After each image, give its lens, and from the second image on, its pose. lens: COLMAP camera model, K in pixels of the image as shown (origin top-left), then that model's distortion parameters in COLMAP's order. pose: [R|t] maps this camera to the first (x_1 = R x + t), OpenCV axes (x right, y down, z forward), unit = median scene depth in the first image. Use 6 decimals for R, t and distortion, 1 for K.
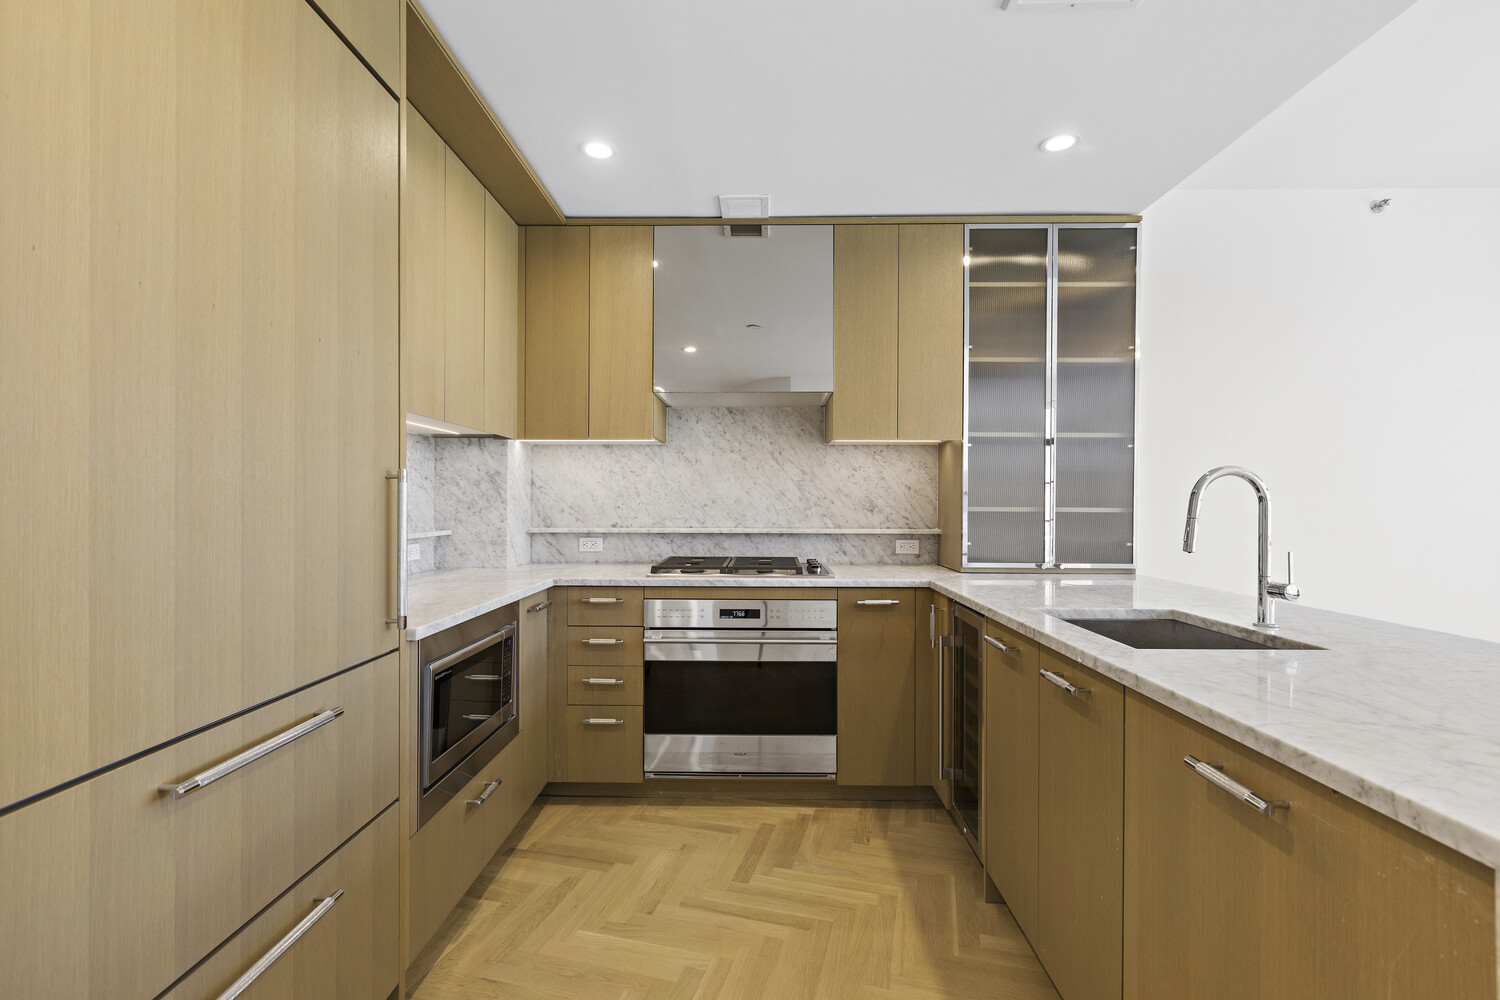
lens RADIAL K [[666.5, 0, 750.9], [0, 666.5, 504.0], [0, 0, 1]] dist [0.000744, 0.000338]
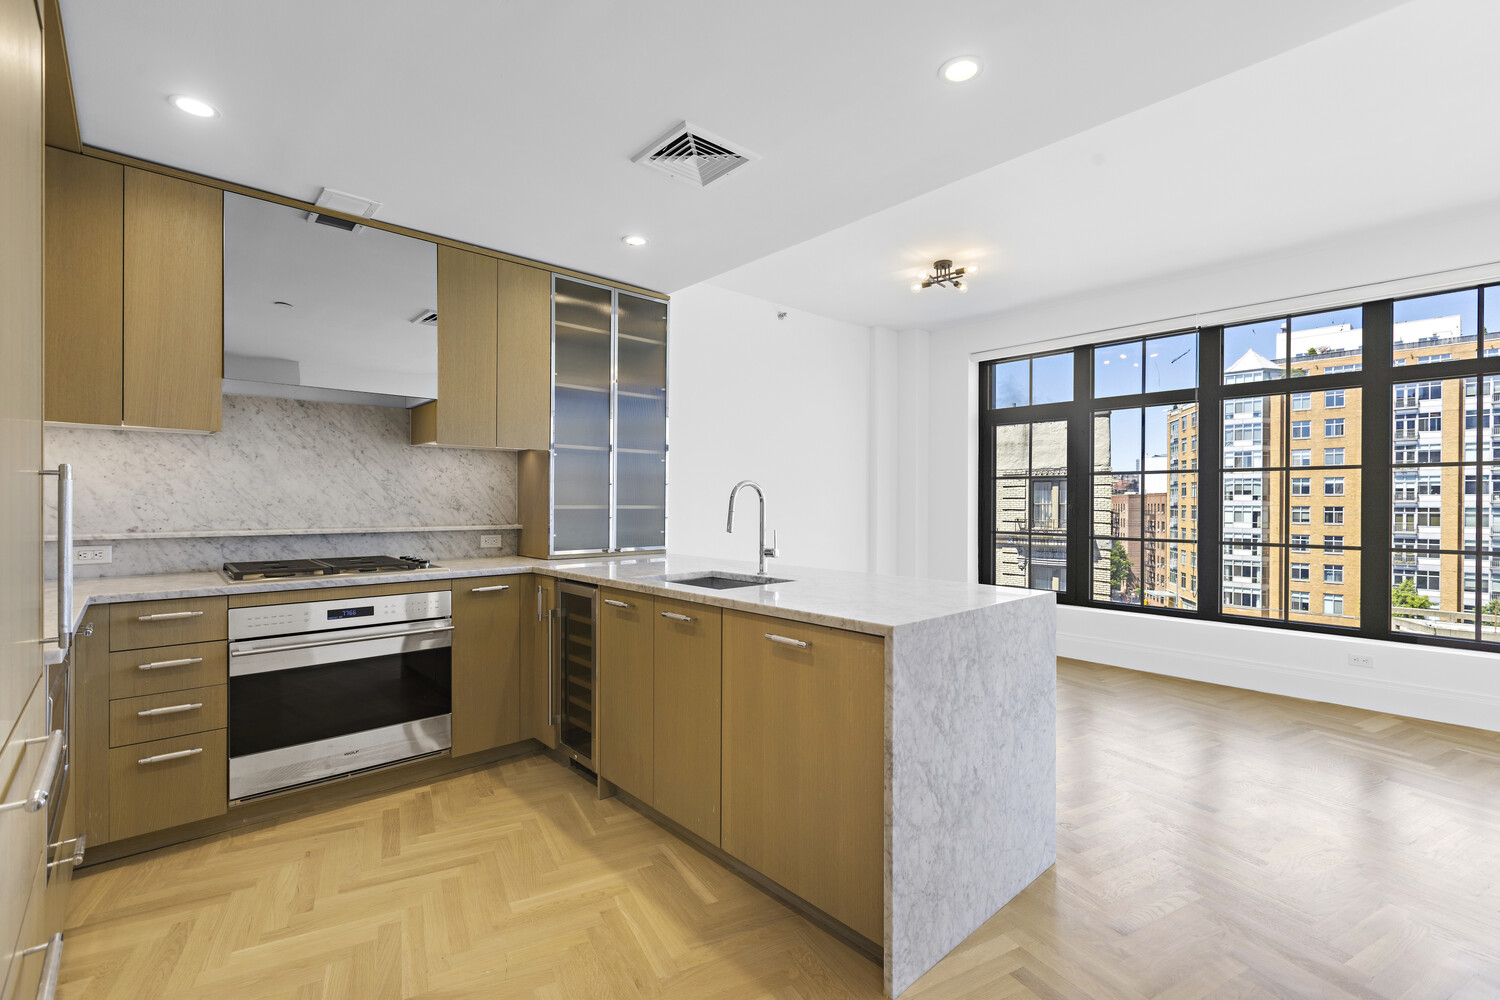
lens RADIAL K [[666.5, 0, 750.9], [0, 666.5, 504.0], [0, 0, 1]] dist [0.000744, 0.000338]
pose [[0.727921, -0.003050, 0.685654, -0.260356], [0.001053, 0.999994, 0.003331, -0.001967], [-0.685660, -0.001702, 0.727920, -0.139118]]
